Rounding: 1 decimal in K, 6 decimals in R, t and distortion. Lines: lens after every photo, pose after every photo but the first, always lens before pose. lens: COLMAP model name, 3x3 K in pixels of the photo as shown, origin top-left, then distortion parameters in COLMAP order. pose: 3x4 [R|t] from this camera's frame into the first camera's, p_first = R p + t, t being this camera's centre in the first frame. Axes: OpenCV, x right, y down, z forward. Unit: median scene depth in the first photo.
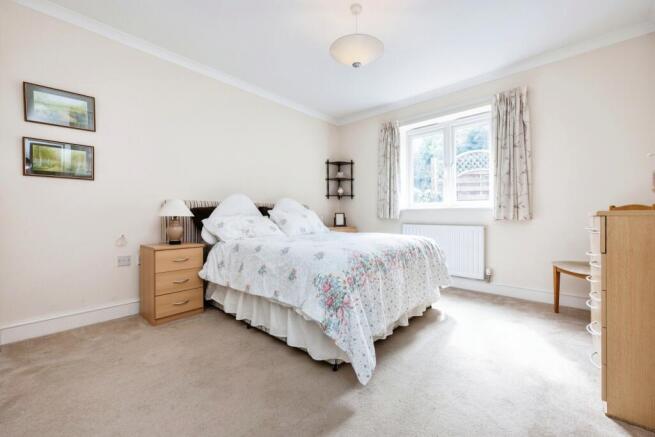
lens RADIAL K [[262.3, 0, 328.3], [0, 262.3, 221.5], [0, 0, 1]] dist [0.000733, 0.000015]
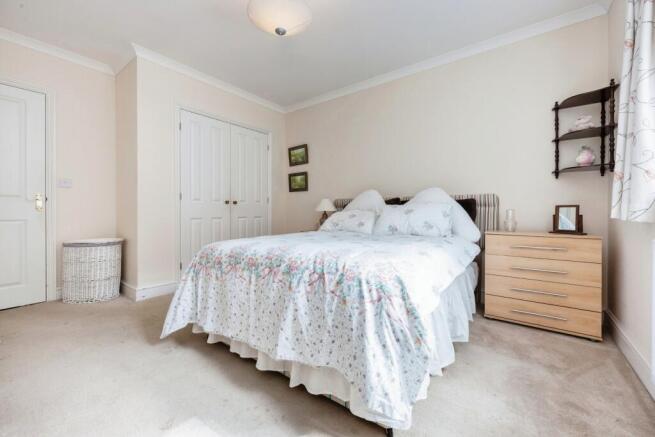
lens RADIAL K [[265.4, 0, 328.3], [0, 265.4, 210.9], [0, 0, 1]] dist [0.000259, 0.000019]
pose [[0.094934, 0.005448, -0.995469, 0.849761], [-0.020546, 0.999783, 0.003512, -0.027519], [0.995272, 0.020119, 0.095025, 0.919278]]
